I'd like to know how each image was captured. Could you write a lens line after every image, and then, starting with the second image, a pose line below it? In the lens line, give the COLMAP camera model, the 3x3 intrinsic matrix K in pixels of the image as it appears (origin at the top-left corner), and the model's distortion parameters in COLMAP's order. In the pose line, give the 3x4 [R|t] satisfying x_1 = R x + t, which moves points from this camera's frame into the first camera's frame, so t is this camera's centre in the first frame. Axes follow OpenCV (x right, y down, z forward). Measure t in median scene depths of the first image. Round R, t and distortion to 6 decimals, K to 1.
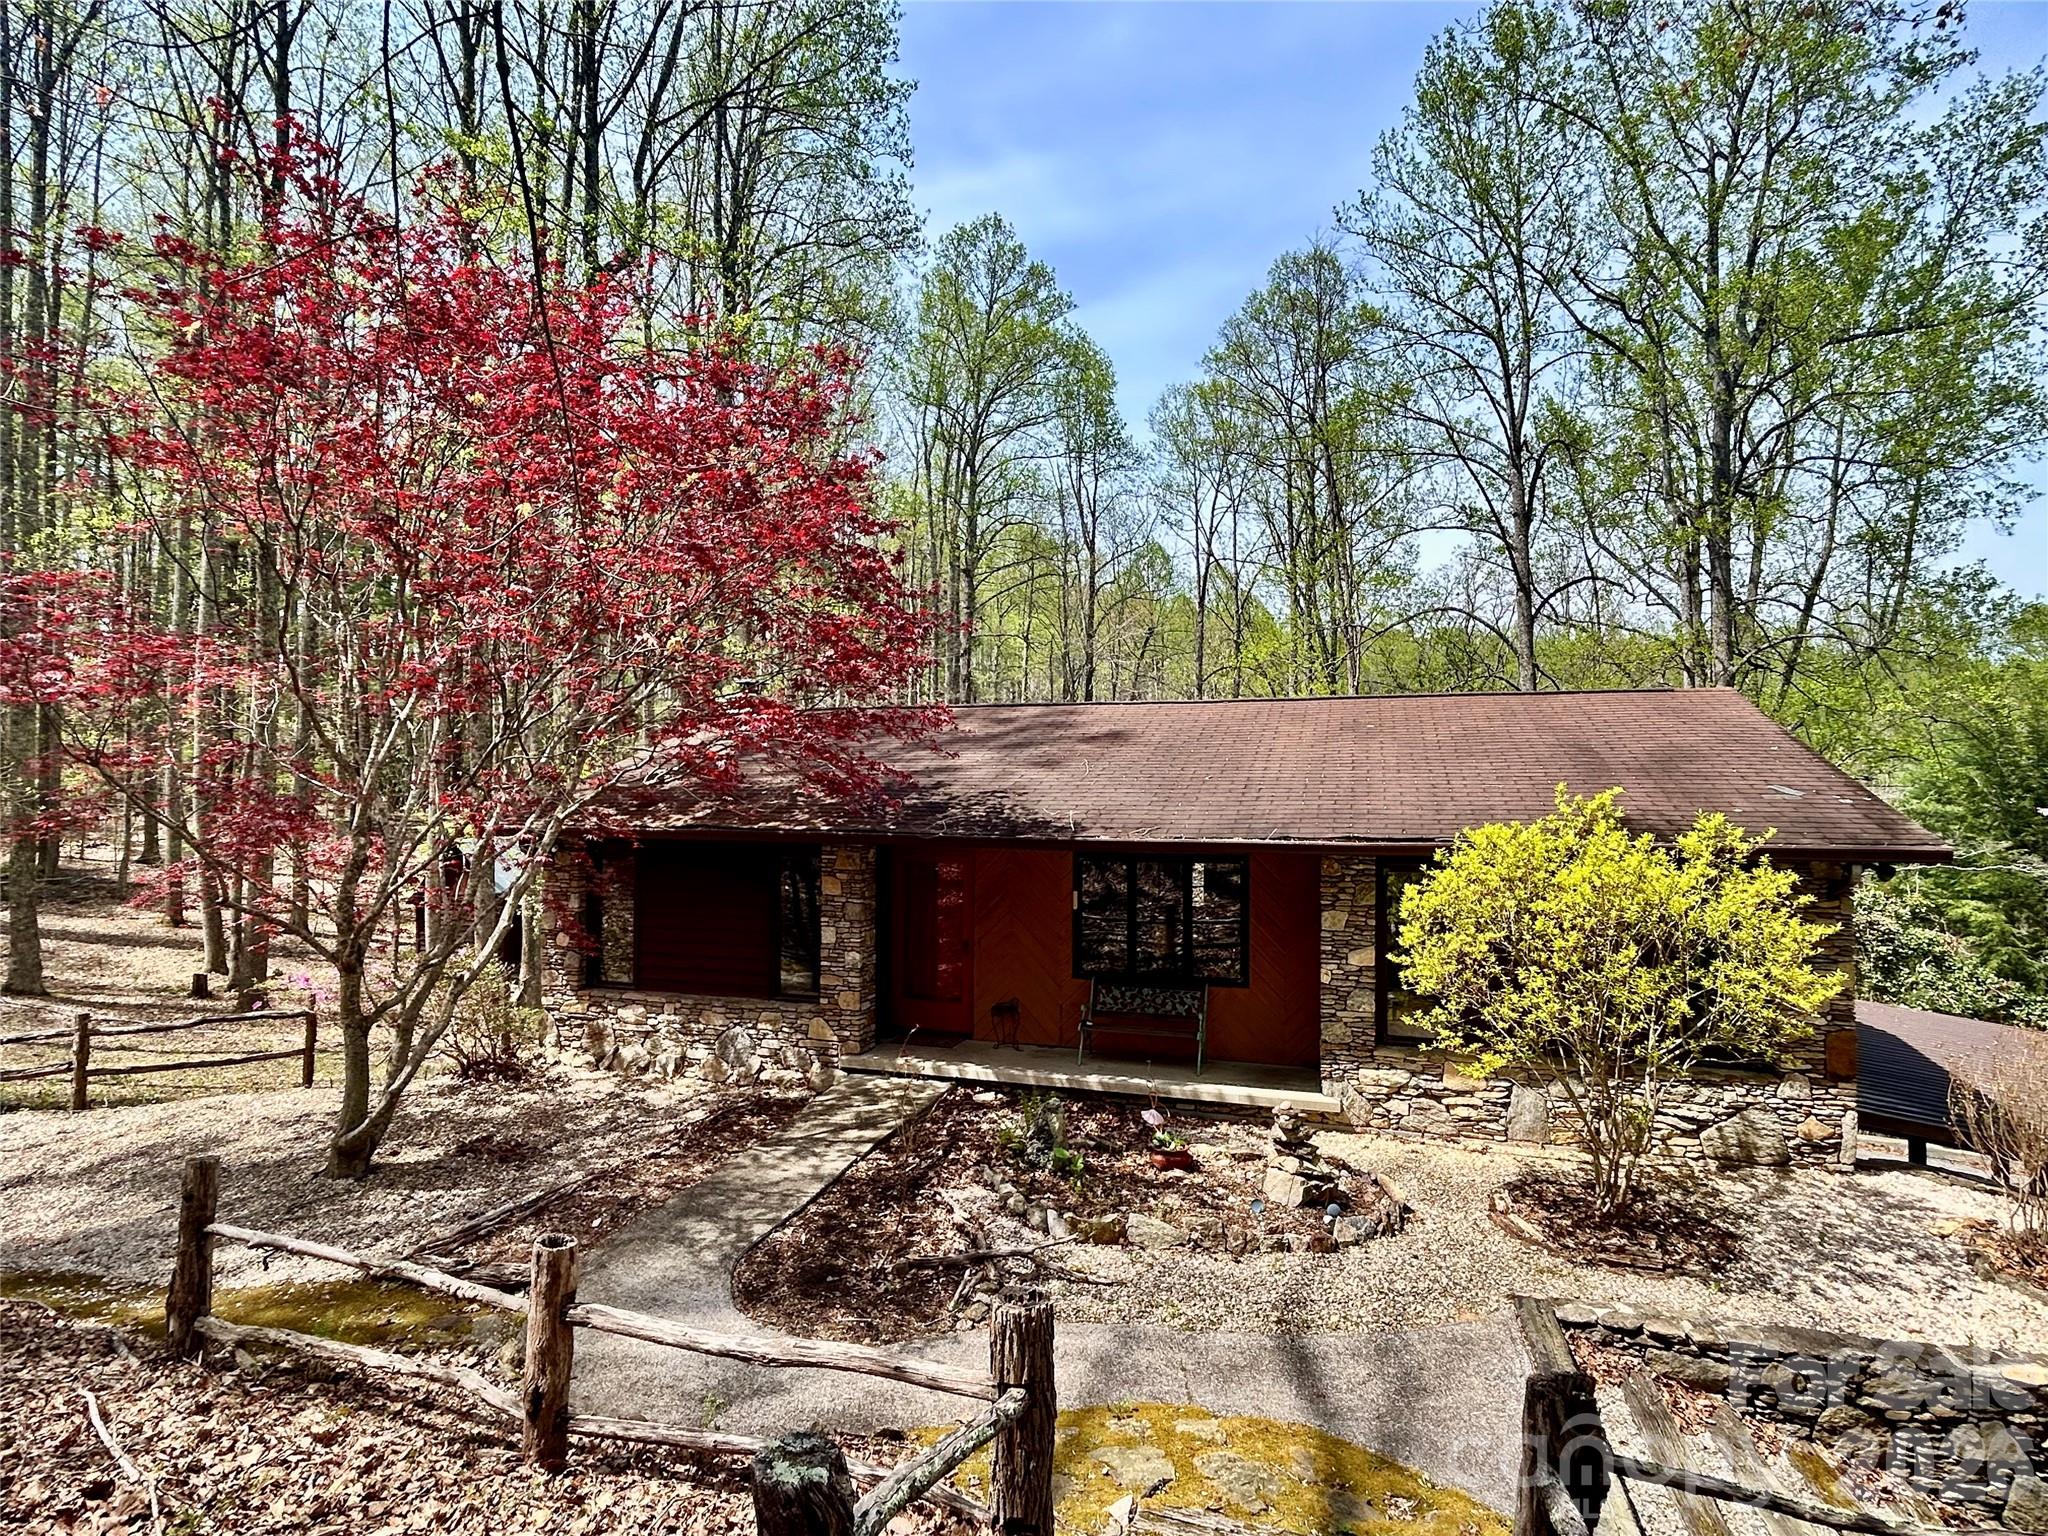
lens RADIAL K [[1061.7, 0, 1024.0], [0, 1061.7, 768.0], [0, 0, 1]] dist [0.000870, 0.002029]
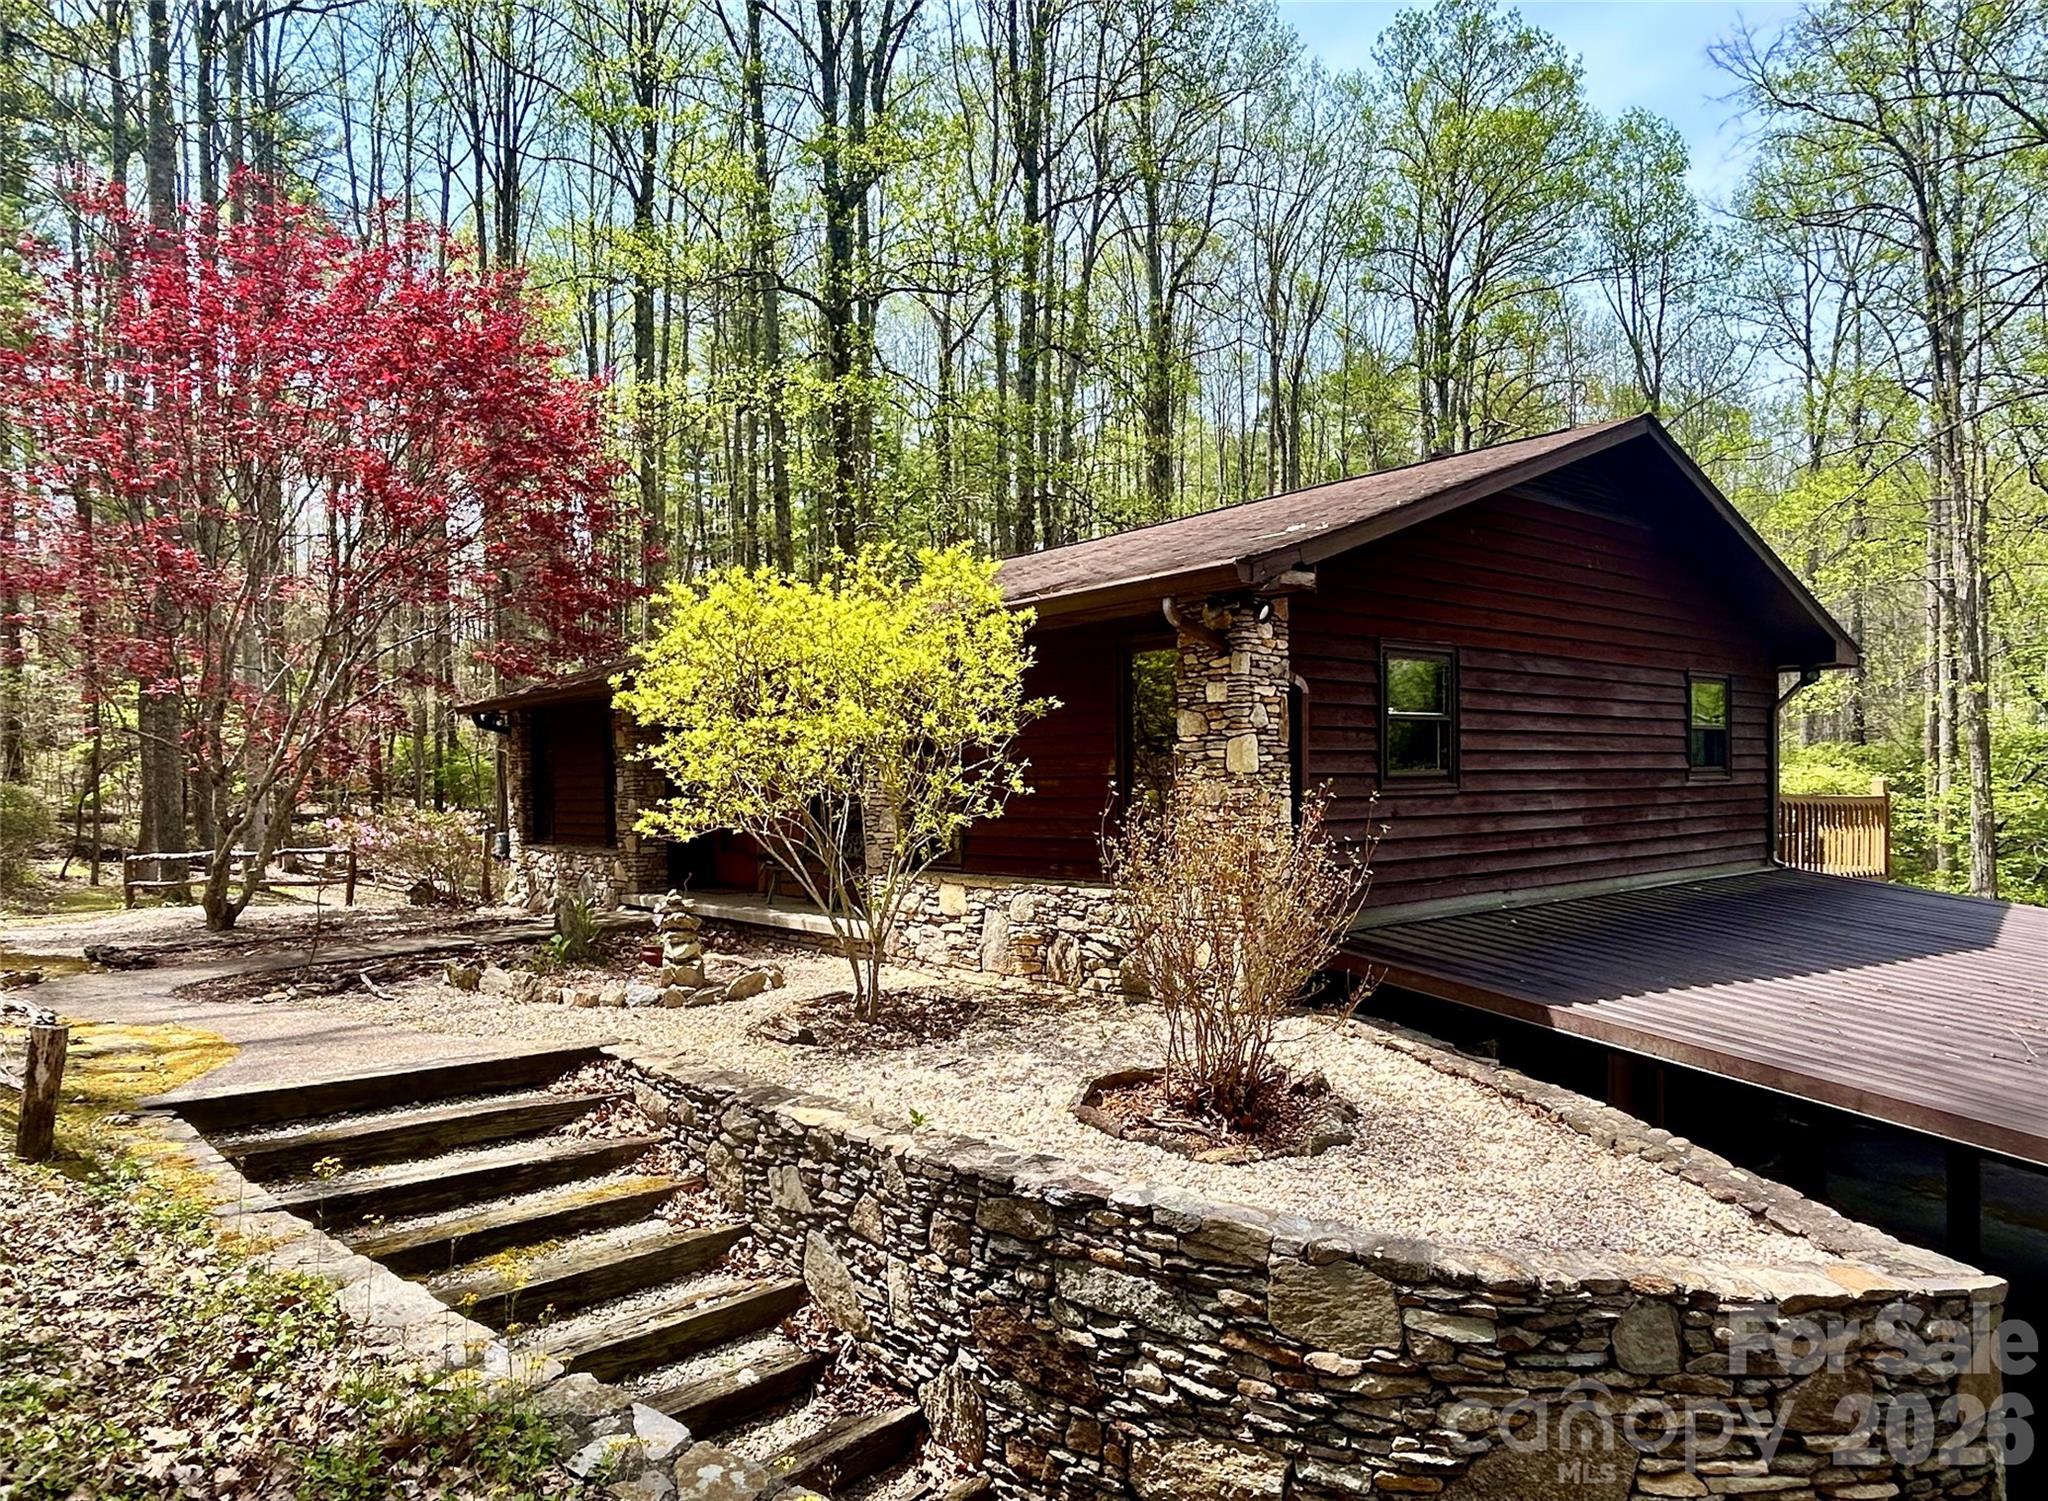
lens RADIAL K [[1267.7, 0, 1025.9], [0, 1267.7, 830.5], [0, 0, 1]] dist [-0.003188, -0.004783]
pose [[0.848685, 0.002358, -0.528893, 0.990332], [0.030005, 0.998165, 0.052597, 0.174395], [0.528047, -0.060508, 0.847057, 0.140389]]
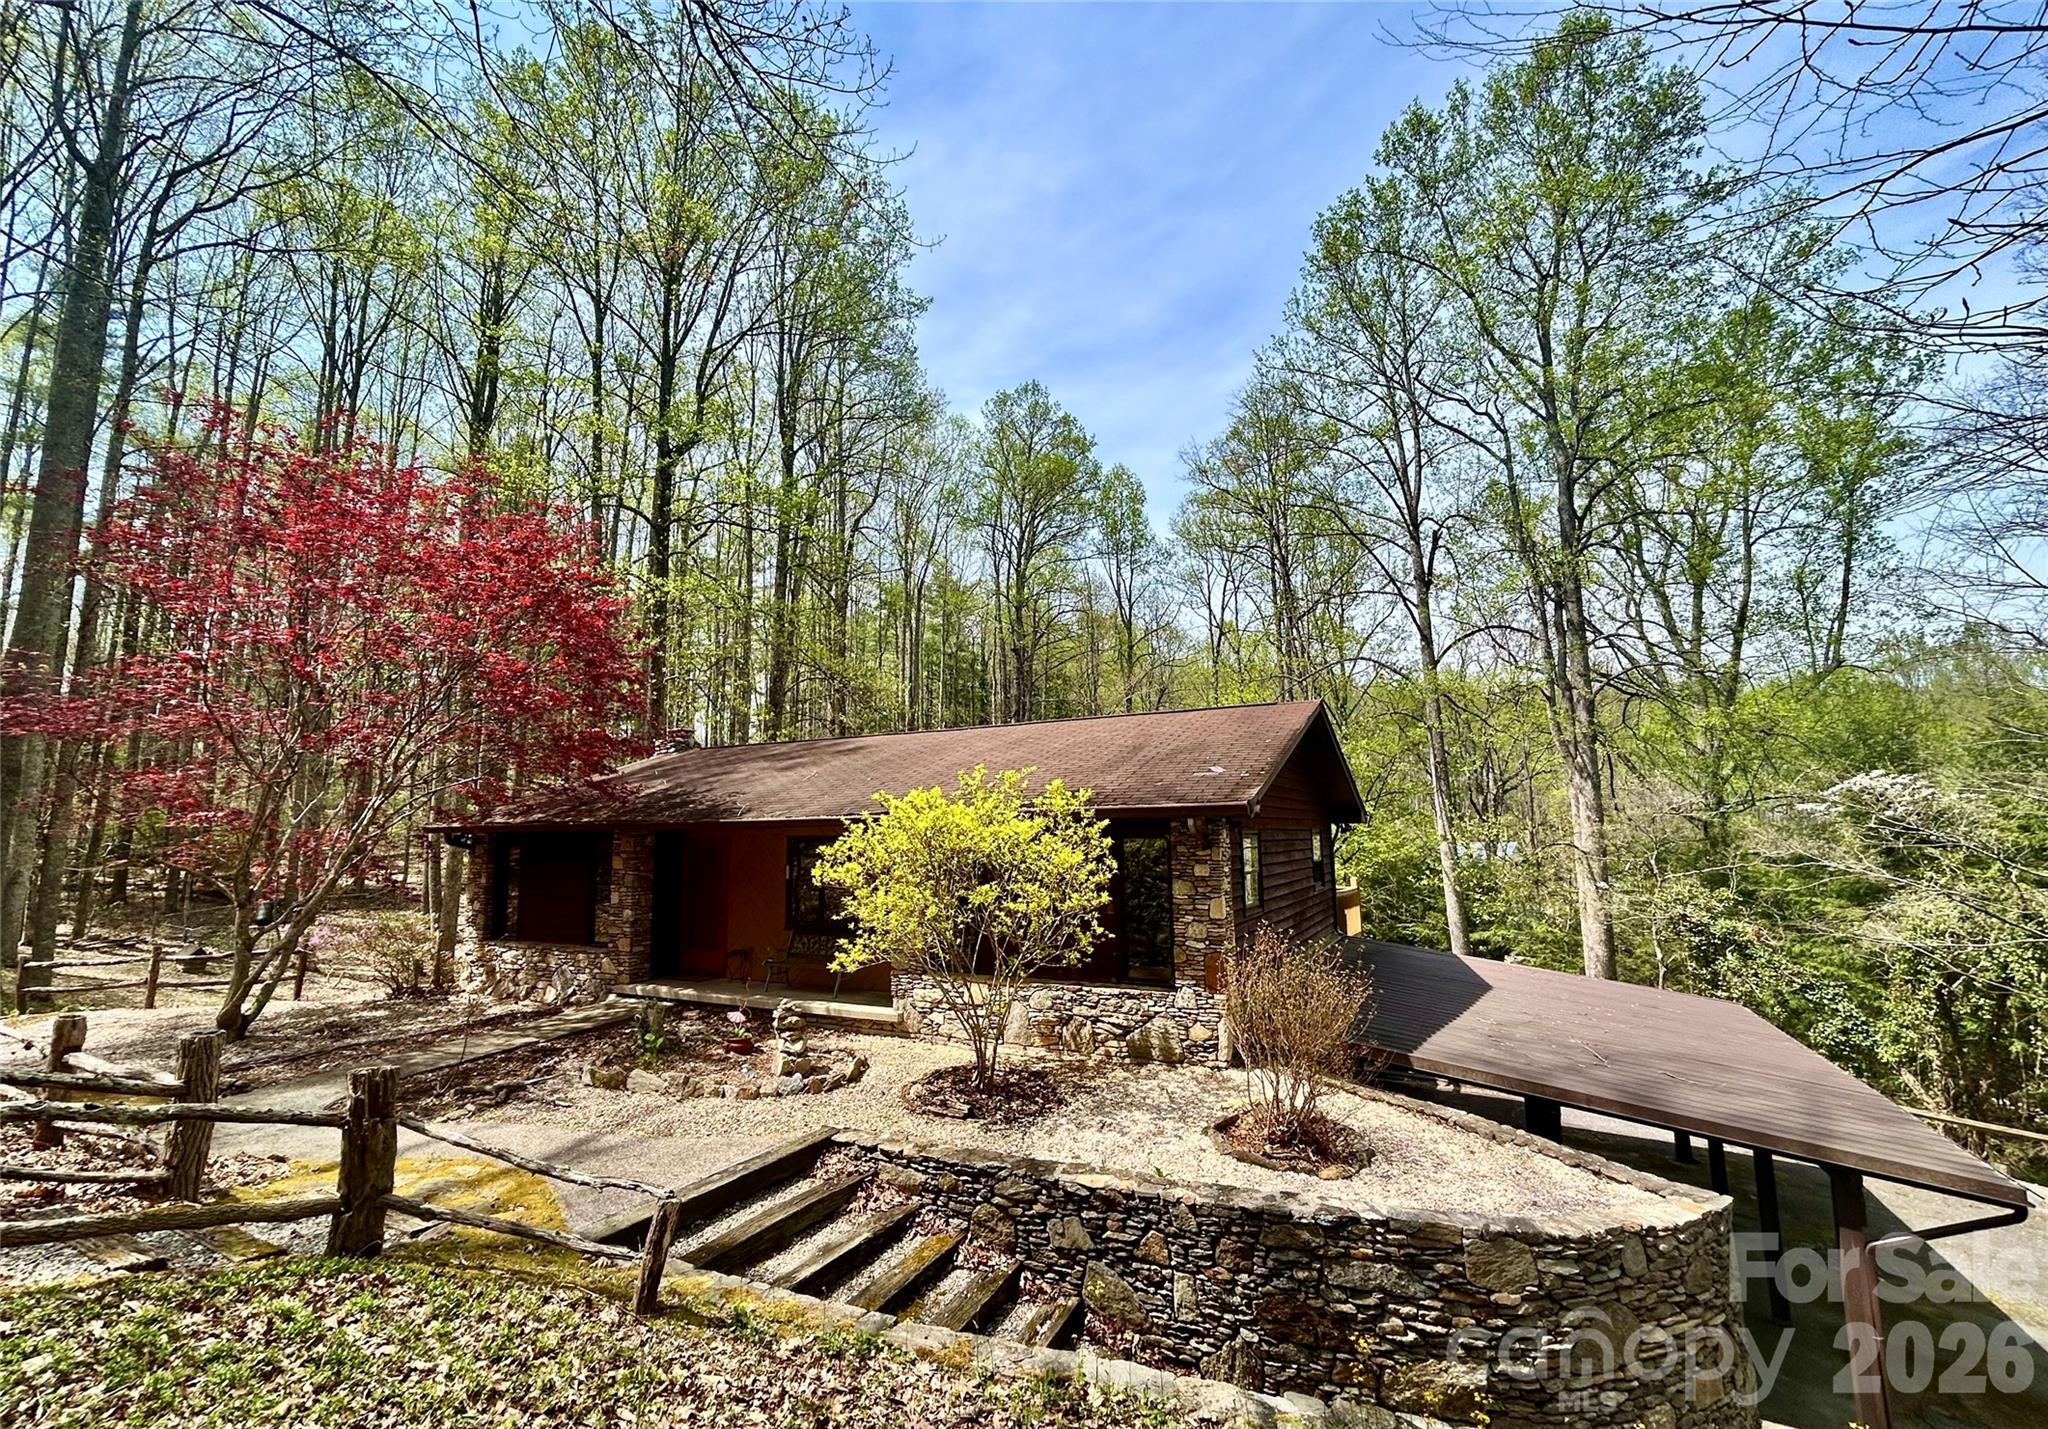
lens RADIAL K [[871.6, 0, 1019.4], [0, 871.6, 737.1], [0, 0, 1]] dist [-0.014294, 0.014272]
pose [[0.985087, -0.034092, -0.168643, 0.638882], [0.018617, 0.995538, -0.092502, 0.072468], [0.171045, 0.087983, 0.981327, -0.074356]]
